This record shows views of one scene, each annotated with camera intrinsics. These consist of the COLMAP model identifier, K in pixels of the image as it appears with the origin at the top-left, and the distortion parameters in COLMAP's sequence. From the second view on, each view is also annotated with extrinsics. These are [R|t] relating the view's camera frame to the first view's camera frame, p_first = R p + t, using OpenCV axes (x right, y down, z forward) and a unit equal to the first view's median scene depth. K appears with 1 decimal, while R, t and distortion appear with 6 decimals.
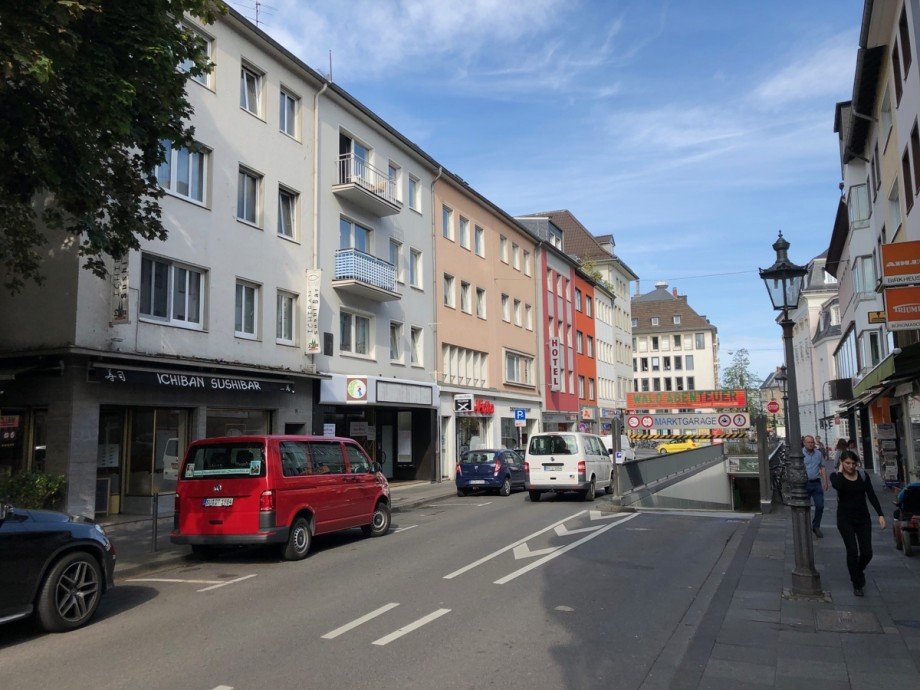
lens RADIAL K [[770.3, 0, 460.0], [0, 770.3, 345.0], [0, 0, 1]] dist [0.065264, -0.150366]
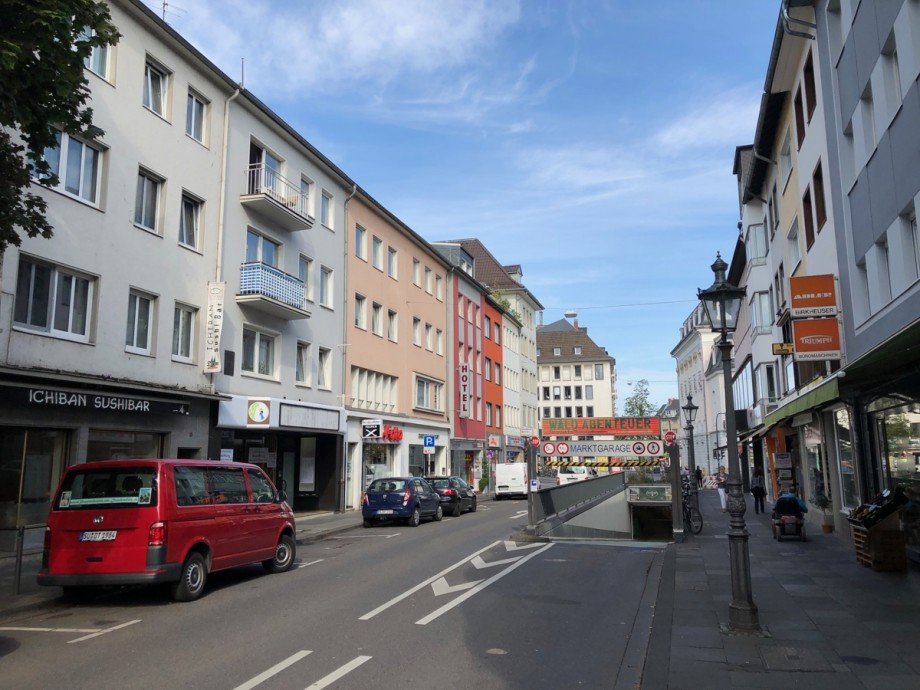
lens RADIAL K [[748.1, 0, 461.6], [0, 748.1, 336.3], [0, 0, 1]] dist [0.011617, 0.004260]
pose [[0.989256, 0.029808, 0.143124, -0.023055], [-0.021980, 0.998190, -0.055970, 0.011024], [-0.144534, 0.052223, 0.988121, 0.061834]]
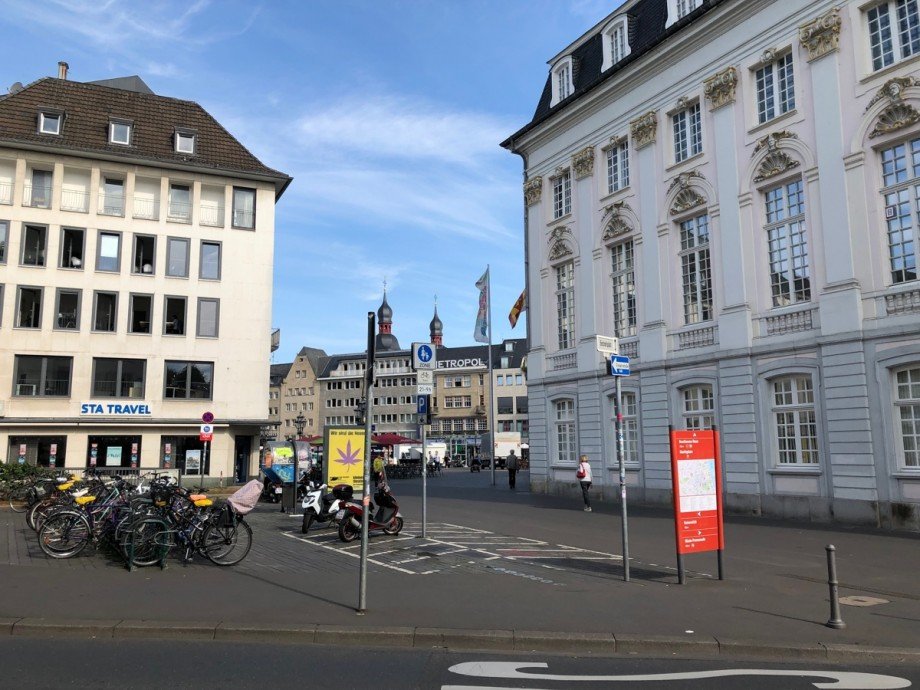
lens RADIAL K [[770.3, 0, 460.0], [0, 770.3, 345.0], [0, 0, 1]] dist [0.065264, -0.150366]
pose [[0.827021, 0.088800, 0.555114, 0.303045], [-0.067633, 0.995990, -0.058564, 0.114853], [-0.558088, 0.010889, 0.829710, 0.984419]]
